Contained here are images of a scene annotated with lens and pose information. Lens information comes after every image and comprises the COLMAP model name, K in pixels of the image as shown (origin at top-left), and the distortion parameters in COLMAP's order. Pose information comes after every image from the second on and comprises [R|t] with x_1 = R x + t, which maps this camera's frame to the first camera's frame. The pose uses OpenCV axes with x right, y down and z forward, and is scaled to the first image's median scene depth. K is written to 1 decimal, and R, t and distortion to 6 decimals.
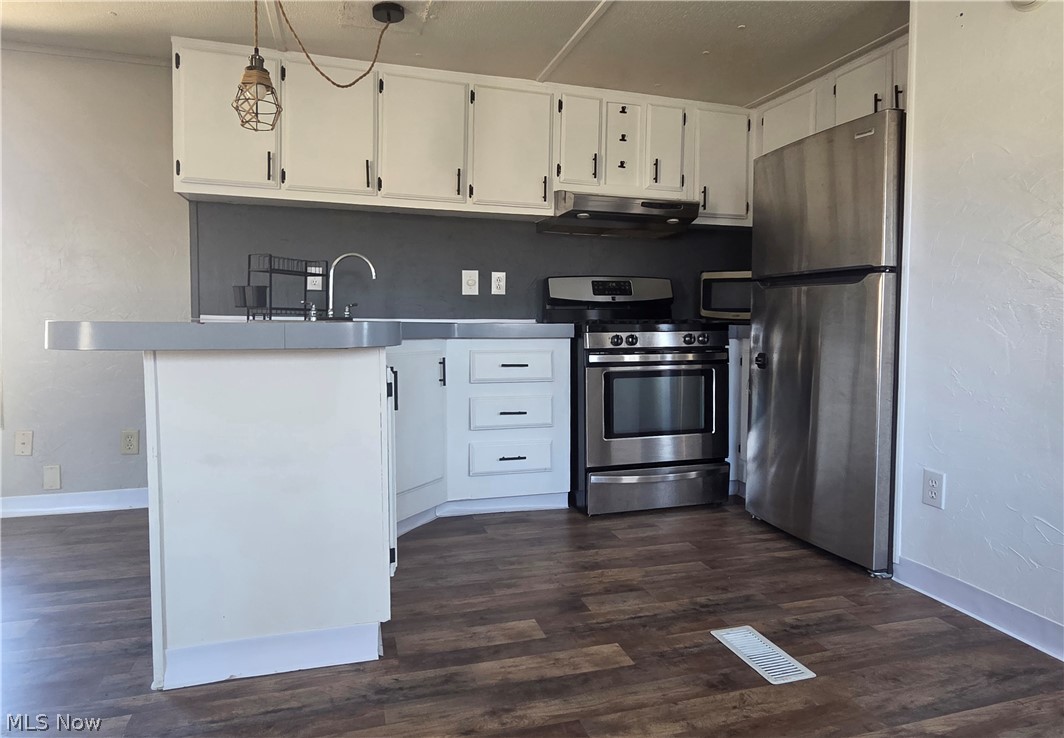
lens RADIAL K [[646.4, 0, 531.8], [0, 646.4, 360.3], [0, 0, 1]] dist [0.005522, 0.002819]
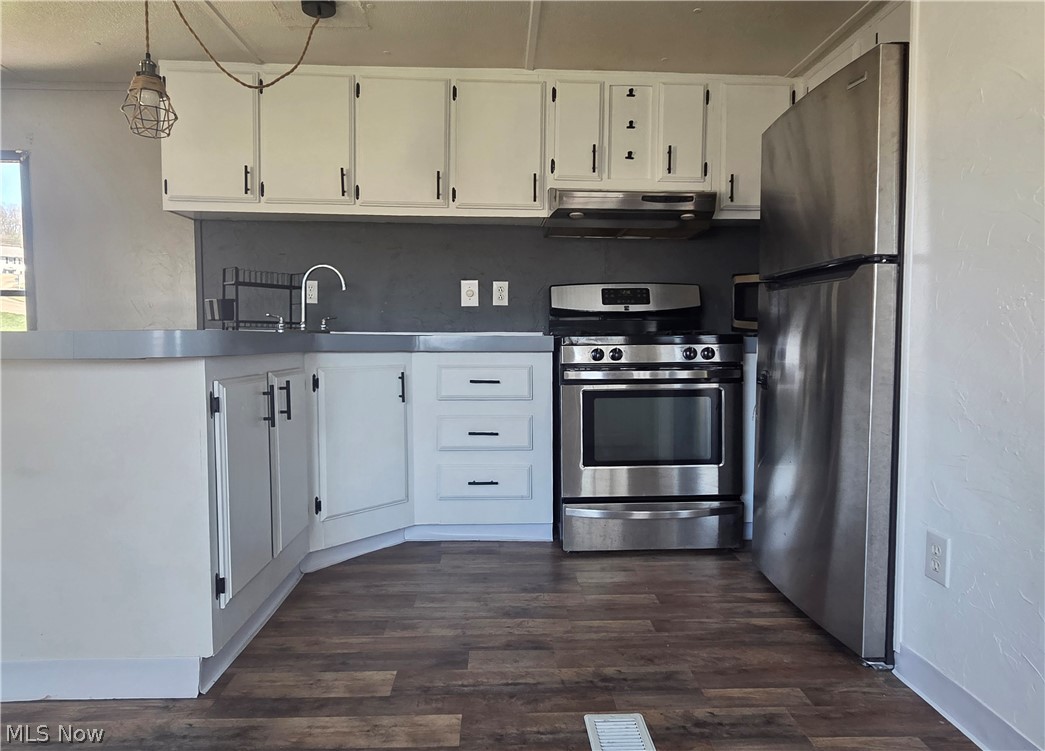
lens RADIAL K [[642.0, 0, 523.9], [0, 642.0, 379.1], [0, 0, 1]] dist [0.006077, -0.000603]
pose [[0.968456, 0.012426, -0.248876, 0.265550], [-0.011950, 0.999923, 0.003420, 0.000543], [0.248899, -0.000338, 0.968529, 0.140995]]
